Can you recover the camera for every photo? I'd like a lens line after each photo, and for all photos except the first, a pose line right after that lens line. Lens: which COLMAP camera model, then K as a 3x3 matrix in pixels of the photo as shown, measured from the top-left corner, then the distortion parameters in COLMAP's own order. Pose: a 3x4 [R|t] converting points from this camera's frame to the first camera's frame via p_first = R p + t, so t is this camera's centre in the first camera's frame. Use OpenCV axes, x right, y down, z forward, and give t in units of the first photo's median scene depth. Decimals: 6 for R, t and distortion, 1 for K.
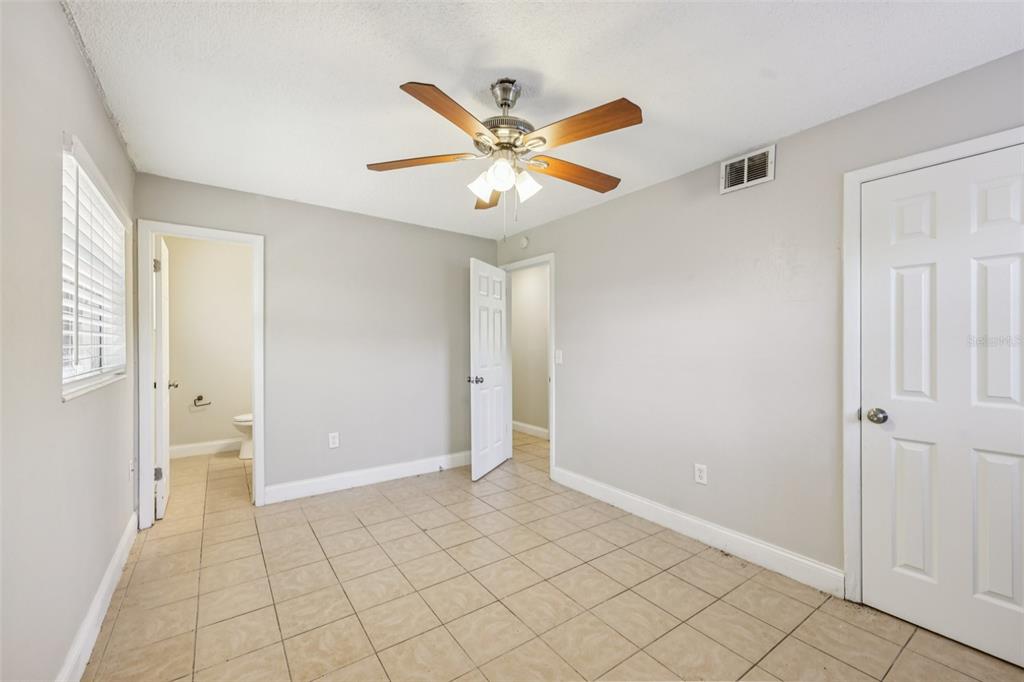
lens RADIAL K [[429.1, 0, 510.7], [0, 429.1, 342.6], [0, 0, 1]] dist [0.003182, -0.000099]
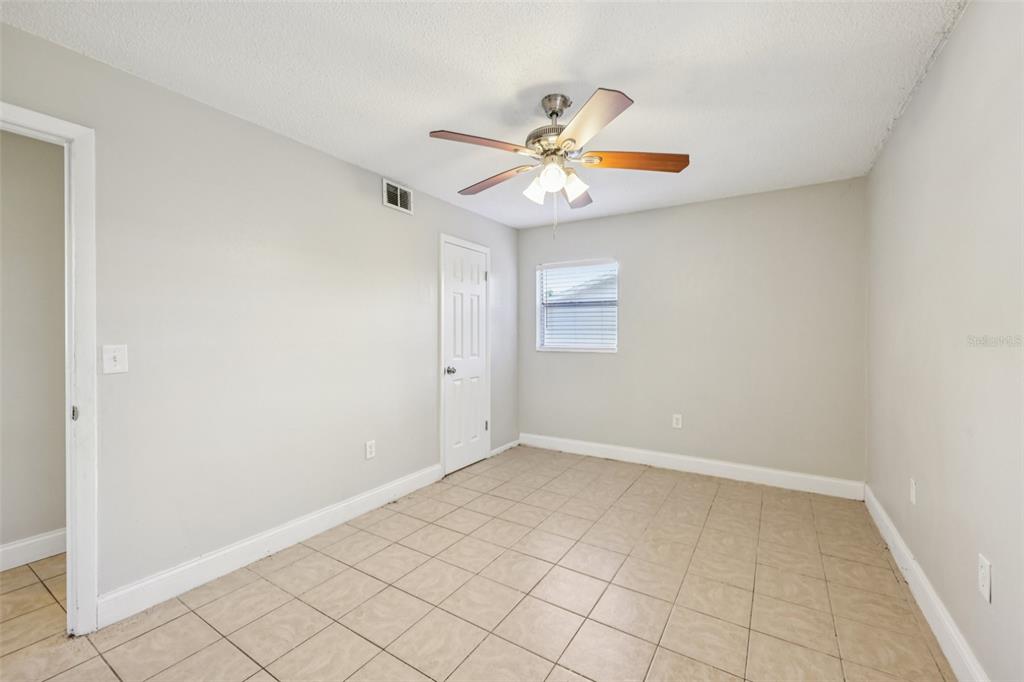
lens RADIAL K [[429.1, 0, 502.7], [0, 429.1, 338.5], [0, 0, 1]] dist [0.003182, -0.000099]
pose [[-0.394755, -0.012987, 0.918695, -0.742949], [-0.001894, 0.999909, 0.013321, 0.005337], [-0.918784, 0.003518, -0.394744, 1.190754]]
